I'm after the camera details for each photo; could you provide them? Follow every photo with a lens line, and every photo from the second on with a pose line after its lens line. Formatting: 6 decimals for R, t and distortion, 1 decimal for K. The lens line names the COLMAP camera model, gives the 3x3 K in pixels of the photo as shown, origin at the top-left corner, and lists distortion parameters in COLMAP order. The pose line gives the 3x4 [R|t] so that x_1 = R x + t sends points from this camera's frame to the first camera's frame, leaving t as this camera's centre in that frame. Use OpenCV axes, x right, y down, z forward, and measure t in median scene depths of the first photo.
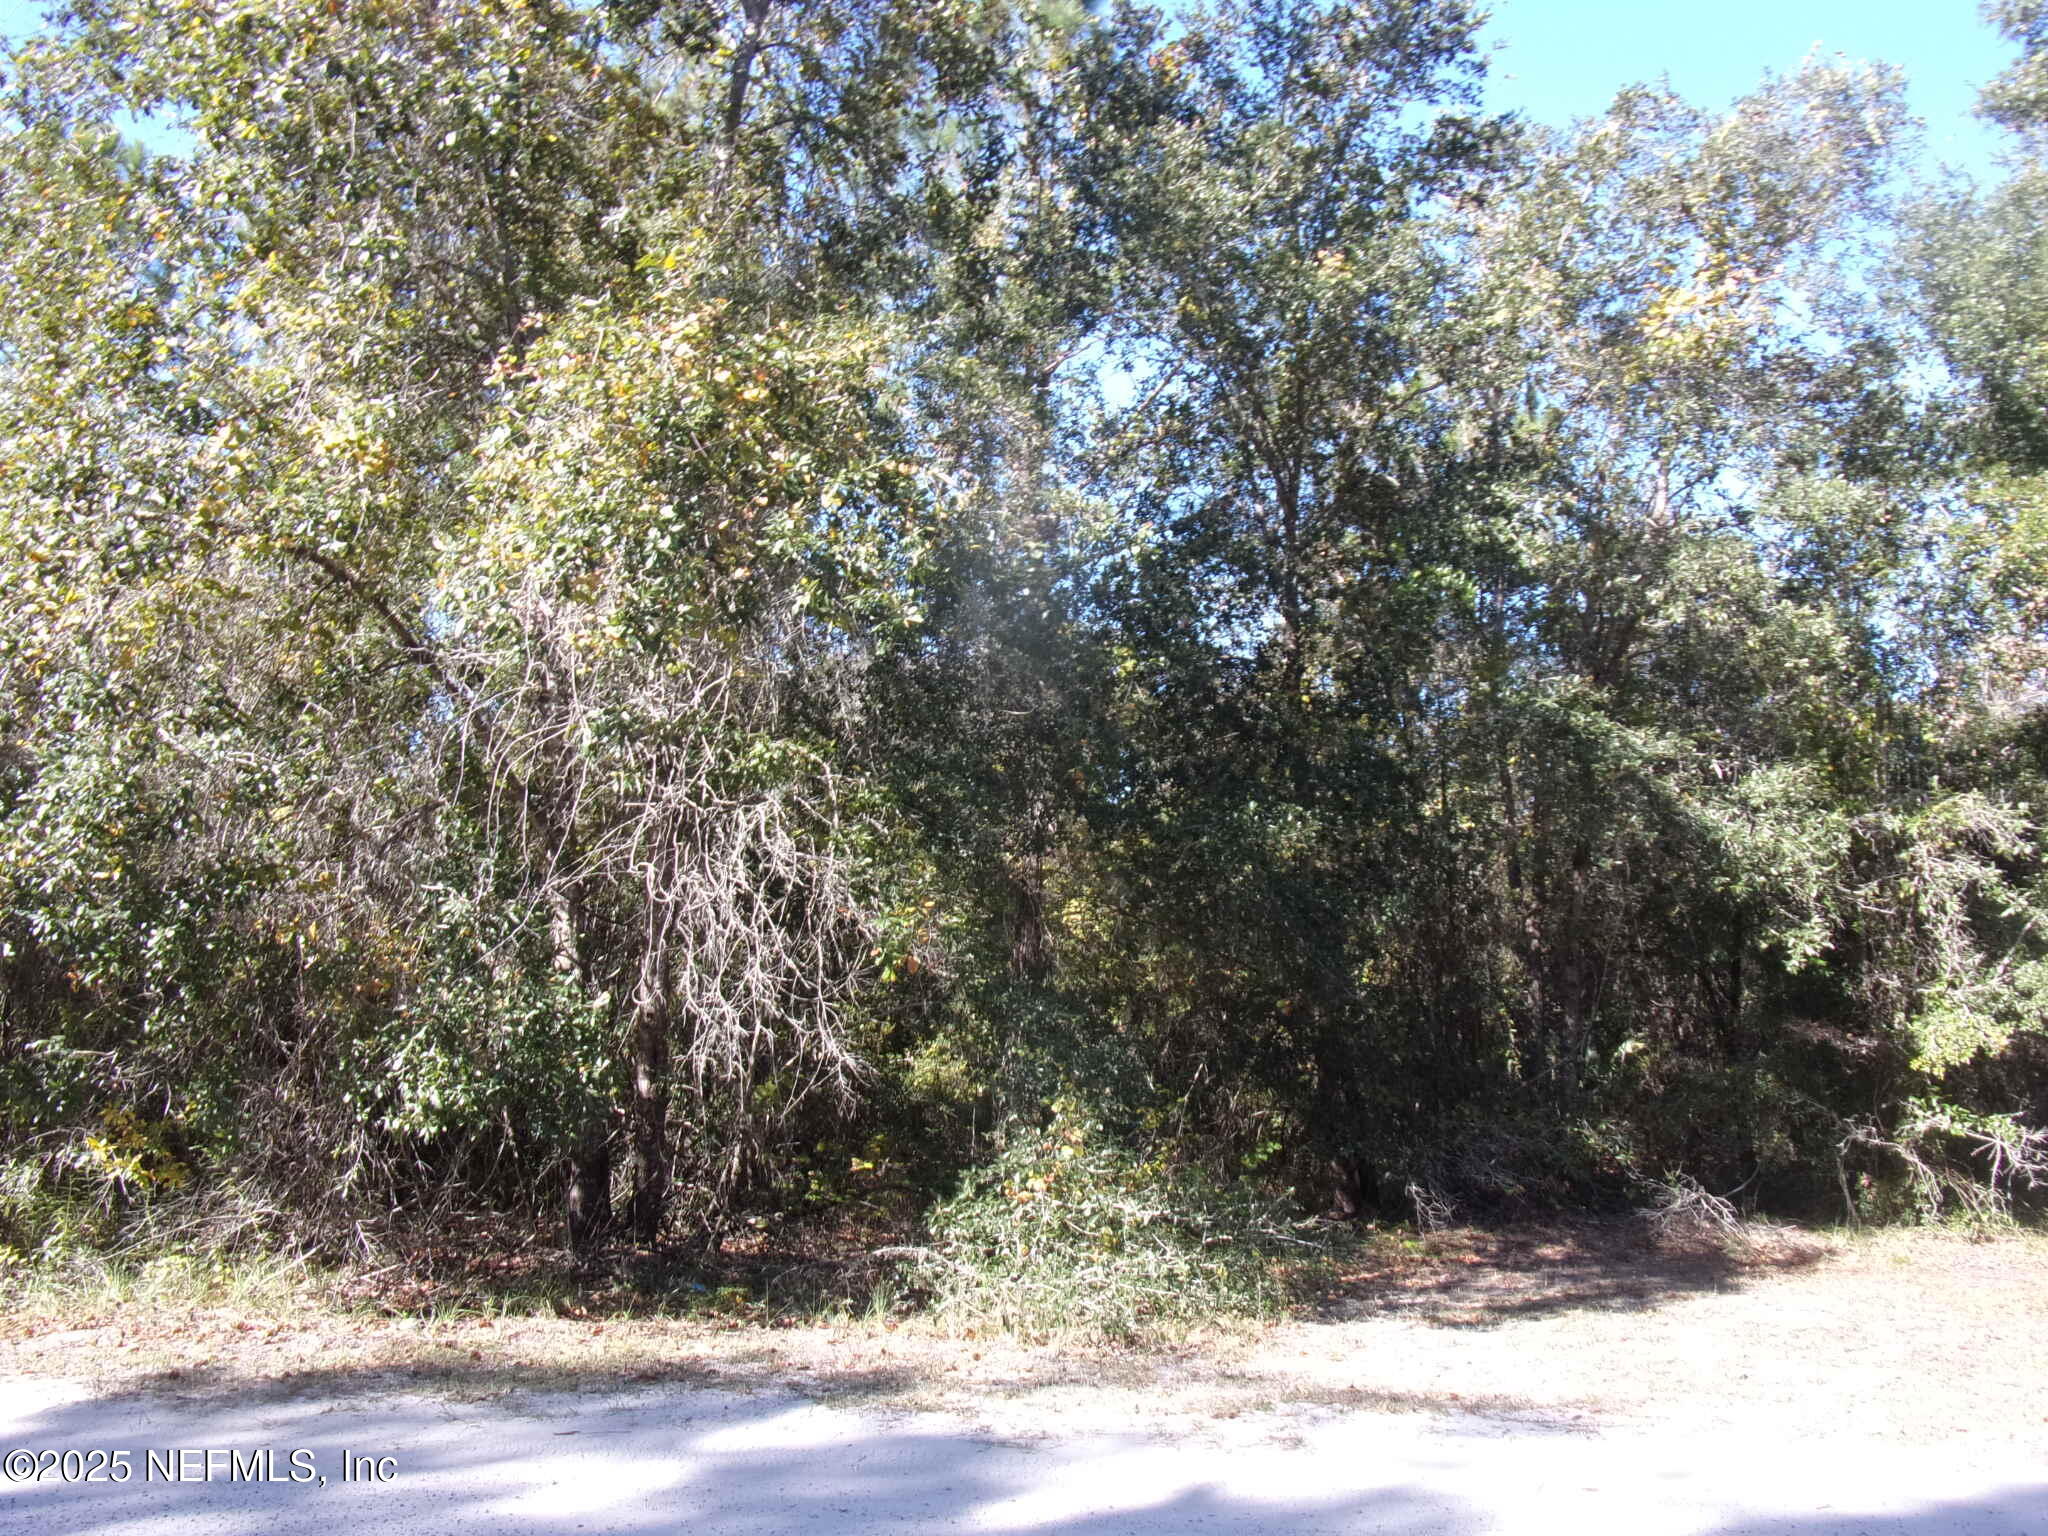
lens RADIAL K [[1574.8, 0, 1053.5], [0, 1574.8, 773.1], [0, 0, 1]] dist [-0.001632, 0.008514]
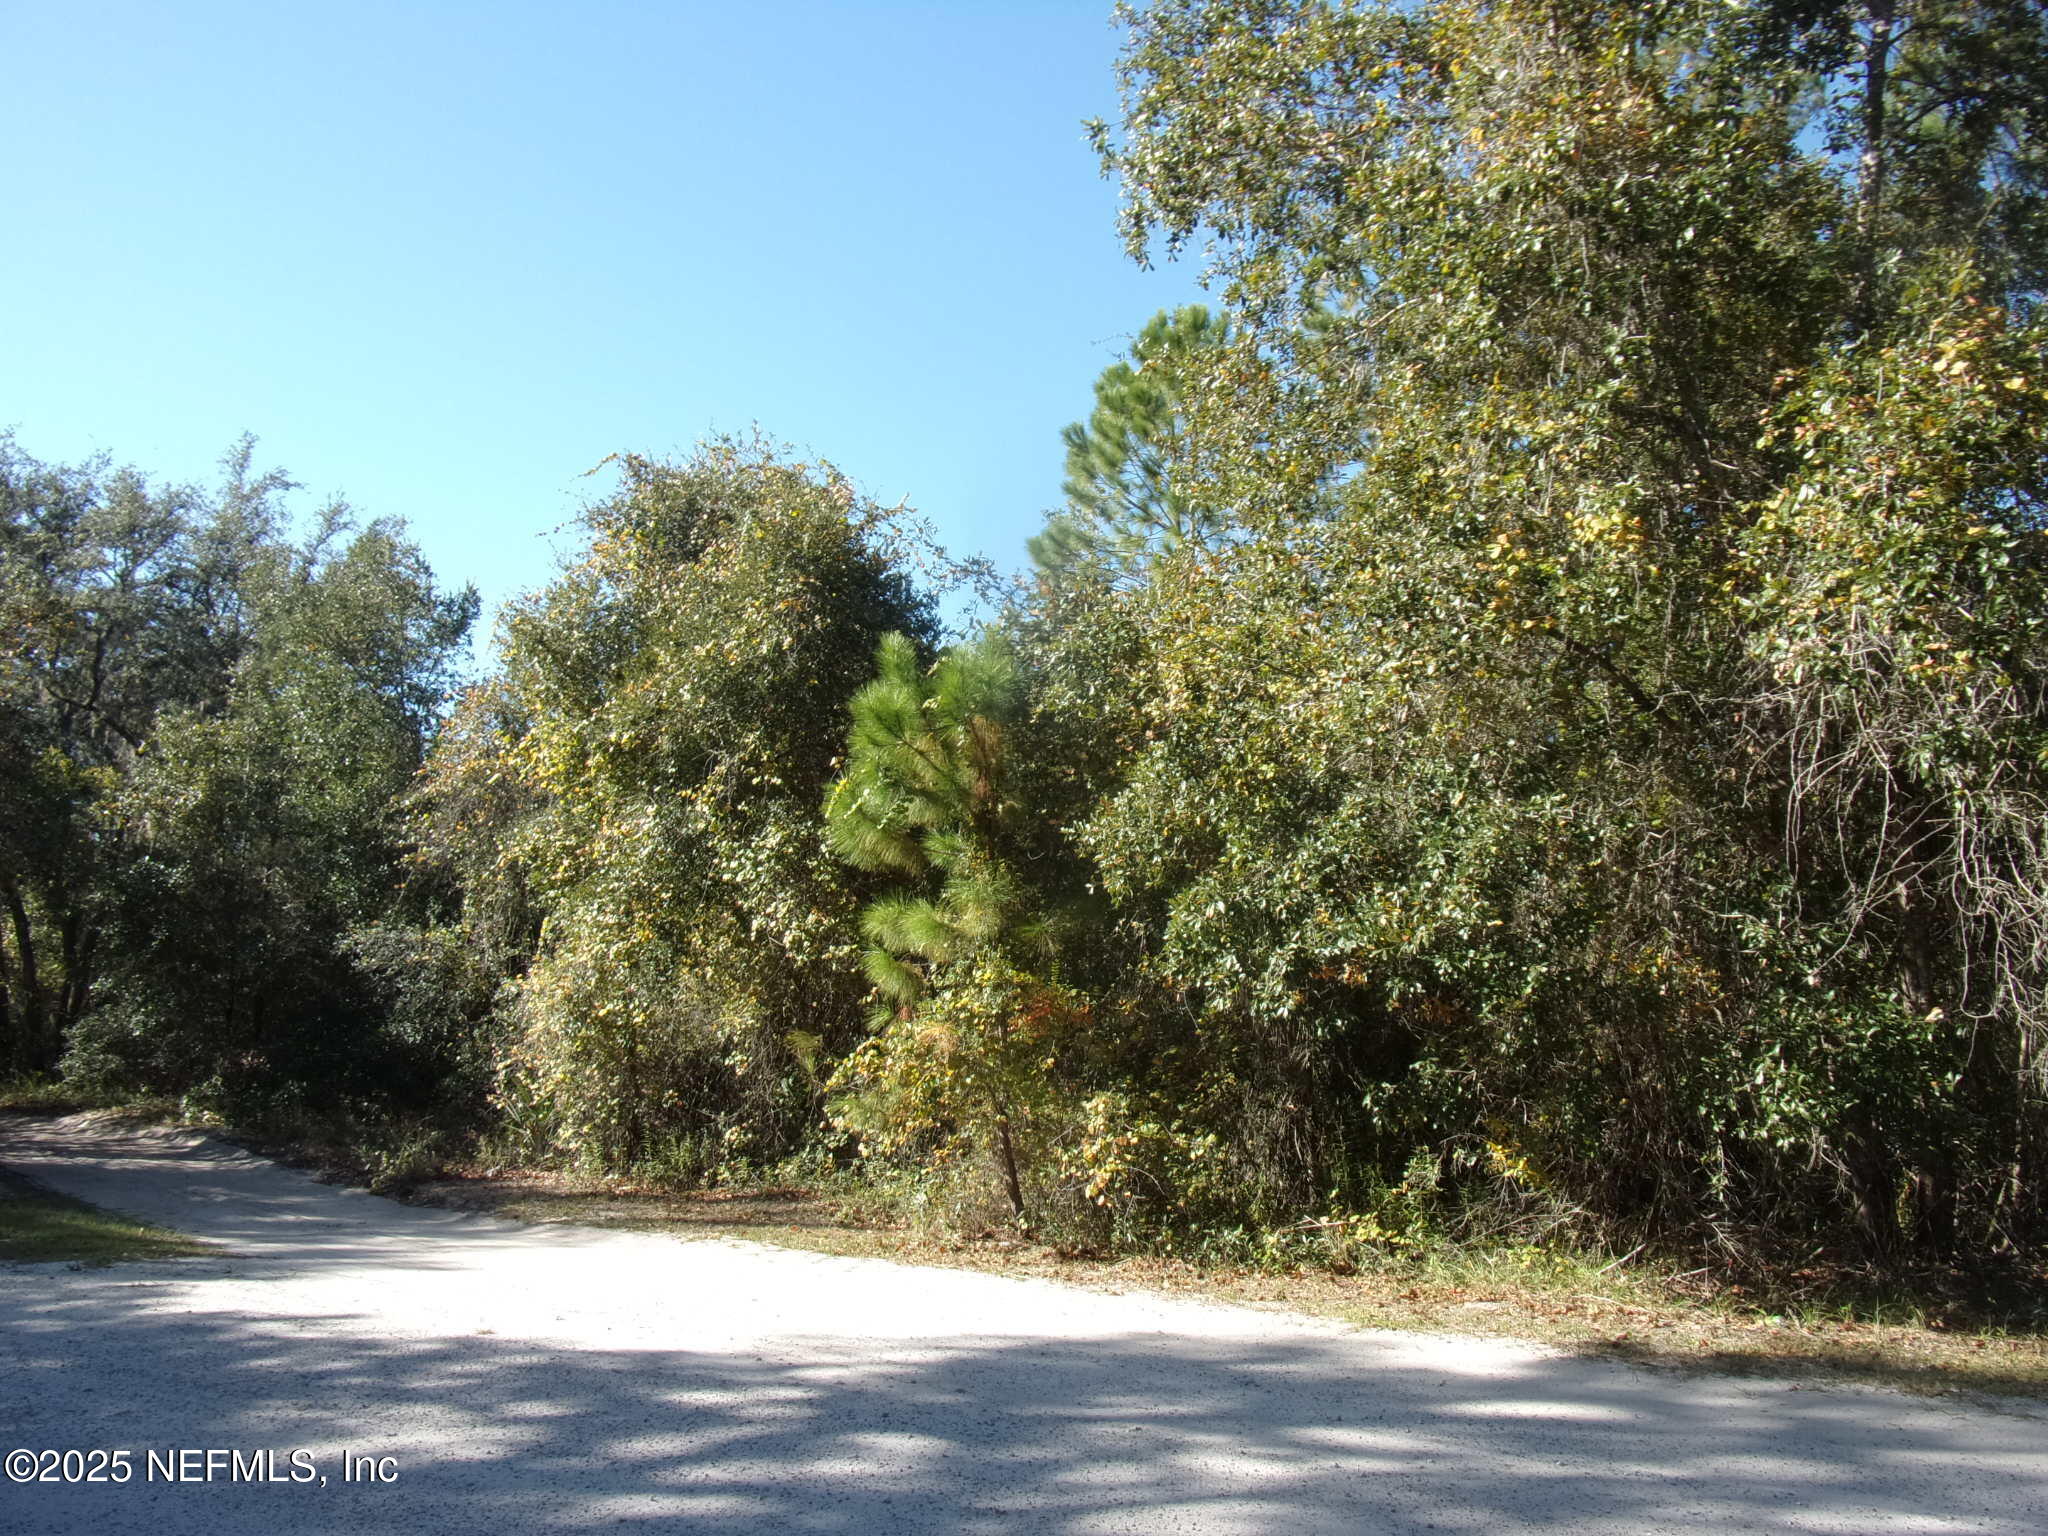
lens RADIAL K [[1563.8, 0, 1027.2], [0, 1563.8, 777.9], [0, 0, 1]] dist [-0.011648, -0.004650]
pose [[0.811942, -0.113036, -0.572690, -0.159608], [0.104840, 0.993358, -0.047427, -0.020737], [0.574247, -0.021533, 0.818399, -0.145458]]
